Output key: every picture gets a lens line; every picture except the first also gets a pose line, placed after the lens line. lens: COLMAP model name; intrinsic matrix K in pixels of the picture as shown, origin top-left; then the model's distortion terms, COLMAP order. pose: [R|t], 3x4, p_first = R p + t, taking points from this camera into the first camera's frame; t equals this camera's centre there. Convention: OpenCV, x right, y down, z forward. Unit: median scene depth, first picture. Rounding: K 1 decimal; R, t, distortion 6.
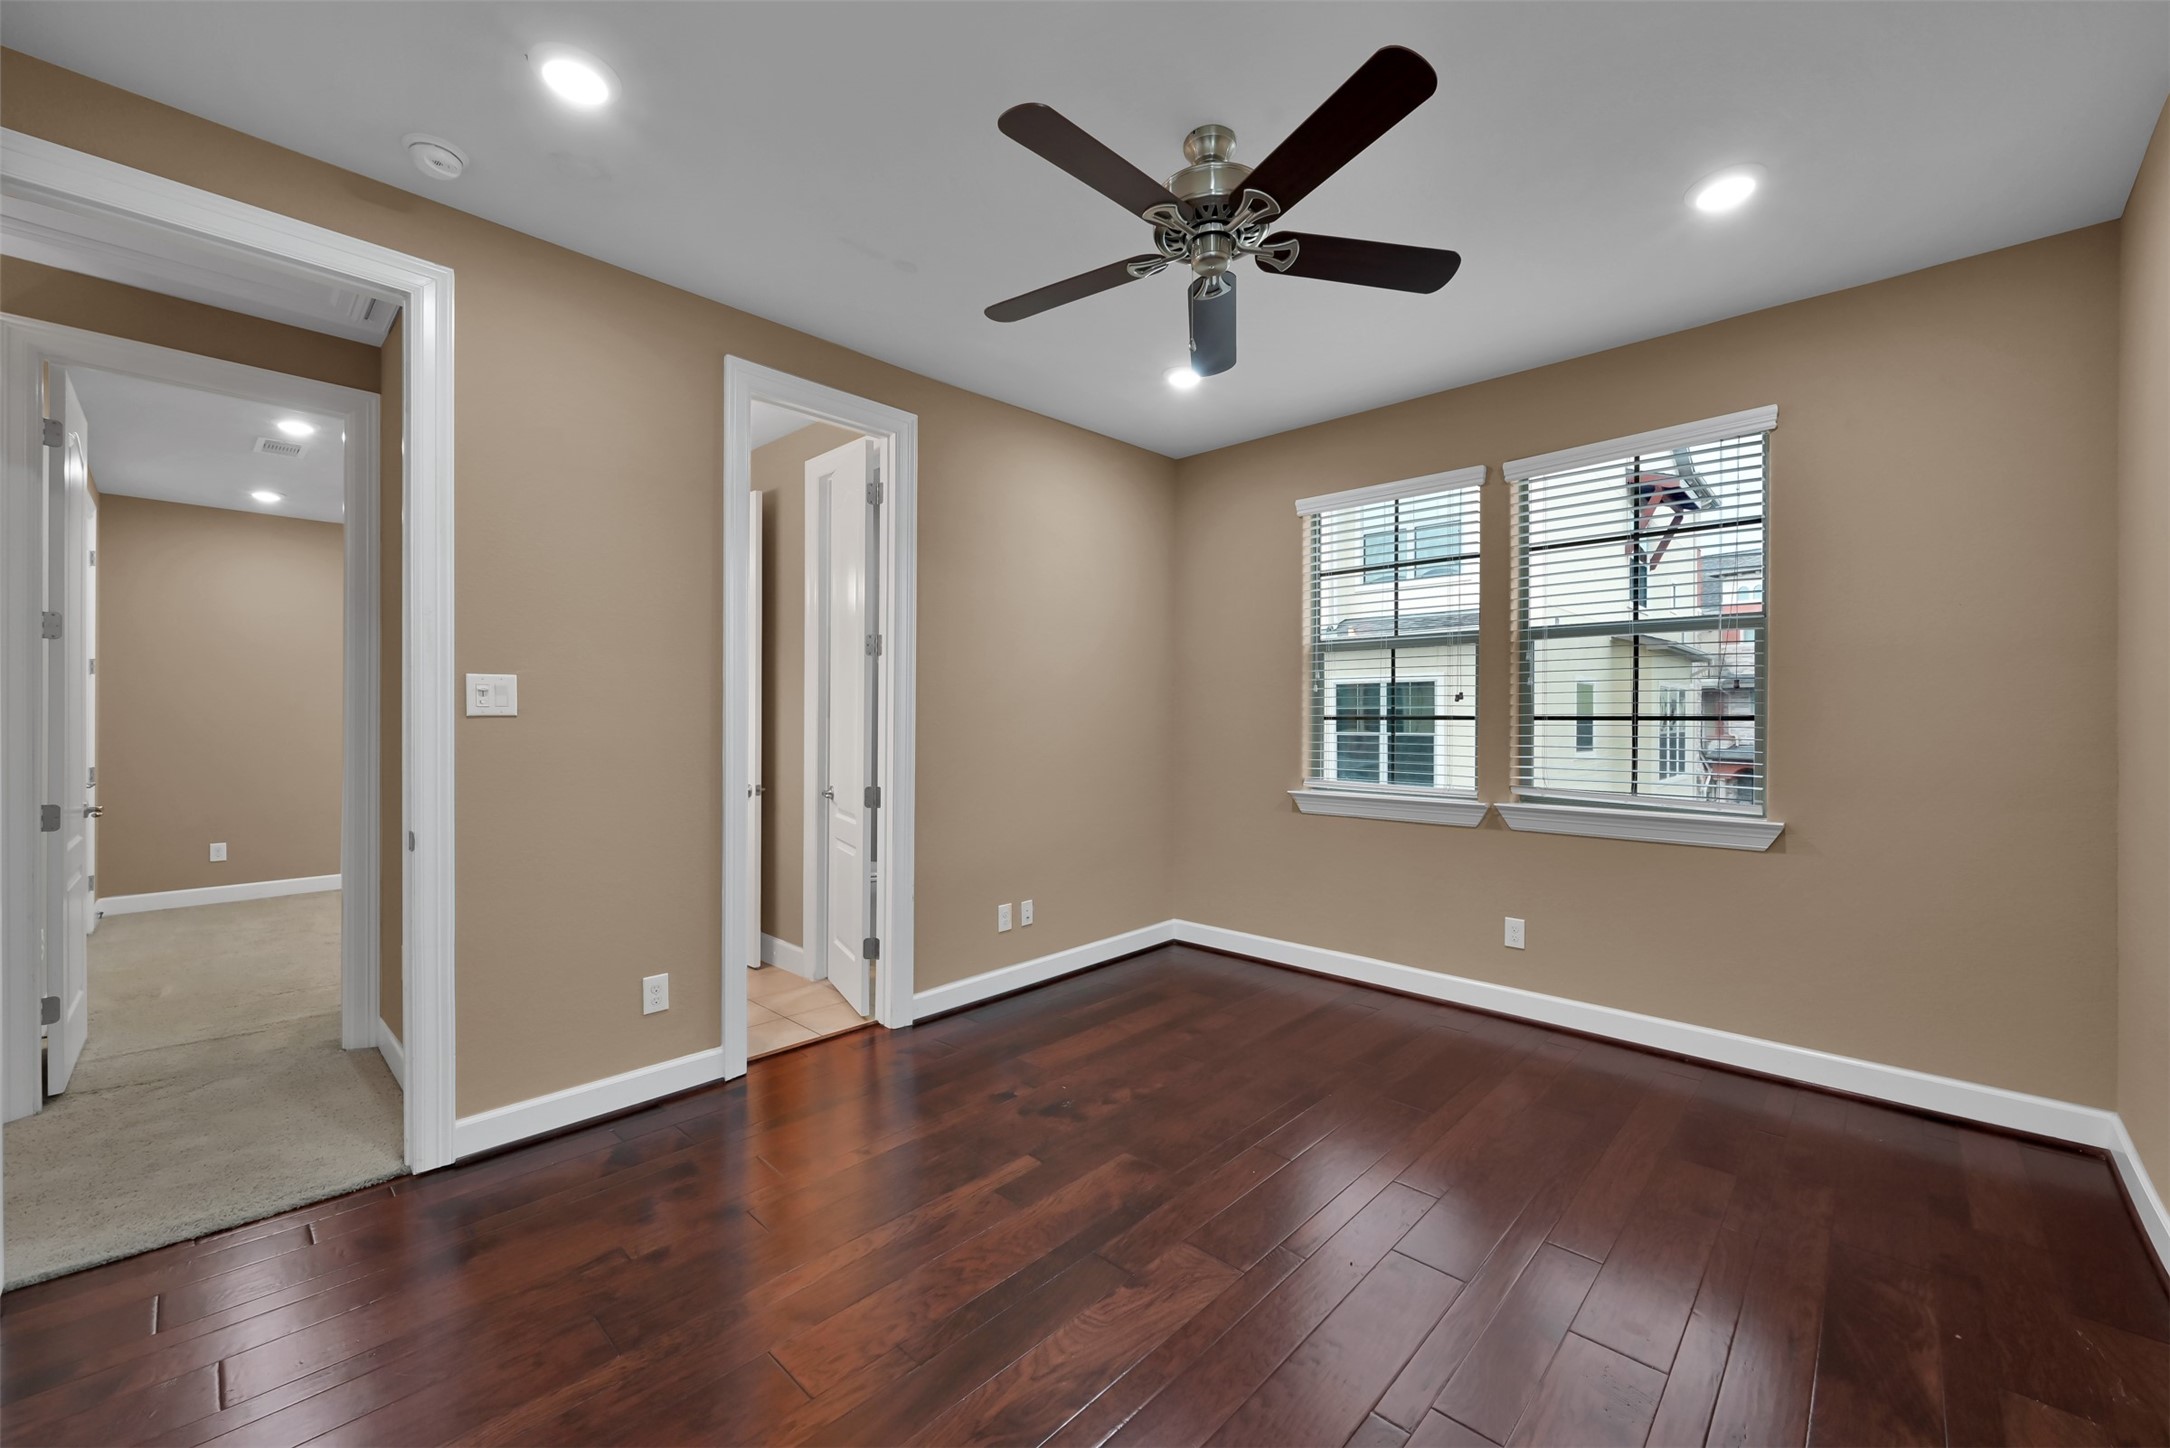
lens RADIAL K [[854.4, 0, 1093.2], [0, 854.4, 716.7], [0, 0, 1]] dist [-0.002016, 0.000705]
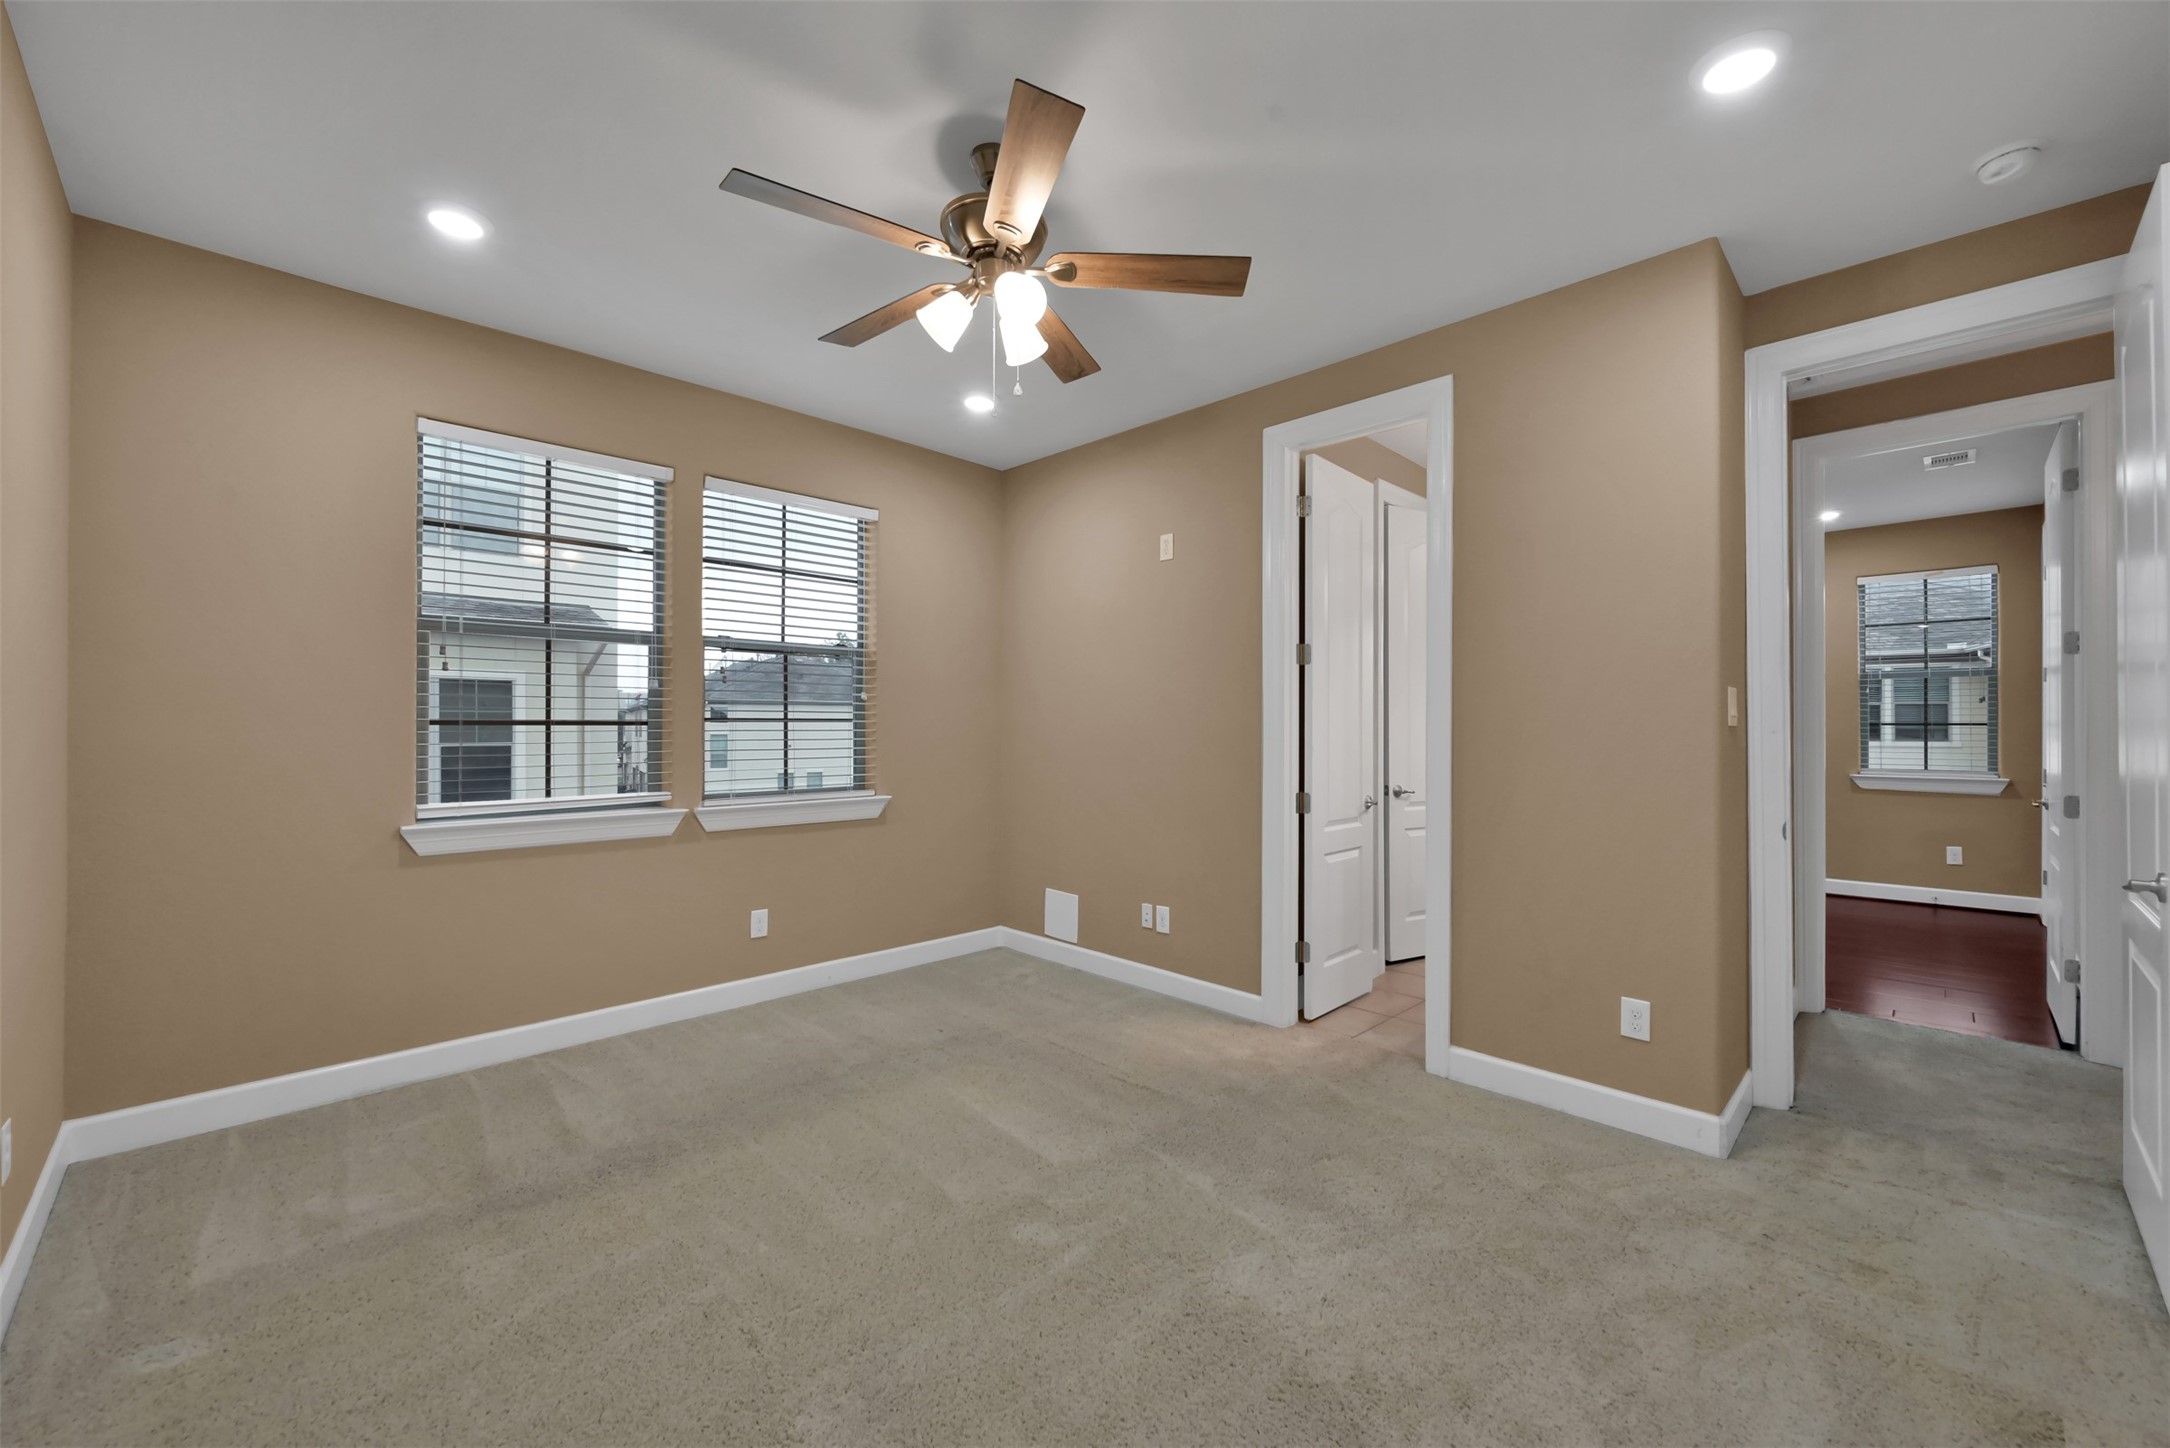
lens RADIAL K [[854.4, 0, 1098.3], [0, 854.4, 729.5], [0, 0, 1]] dist [-0.002016, 0.000705]
pose [[0.026412, -0.006352, 0.999631, -0.422435], [-0.003206, 0.999974, 0.006439, 0.000635], [-0.999646, -0.003375, 0.026391, 0.407712]]
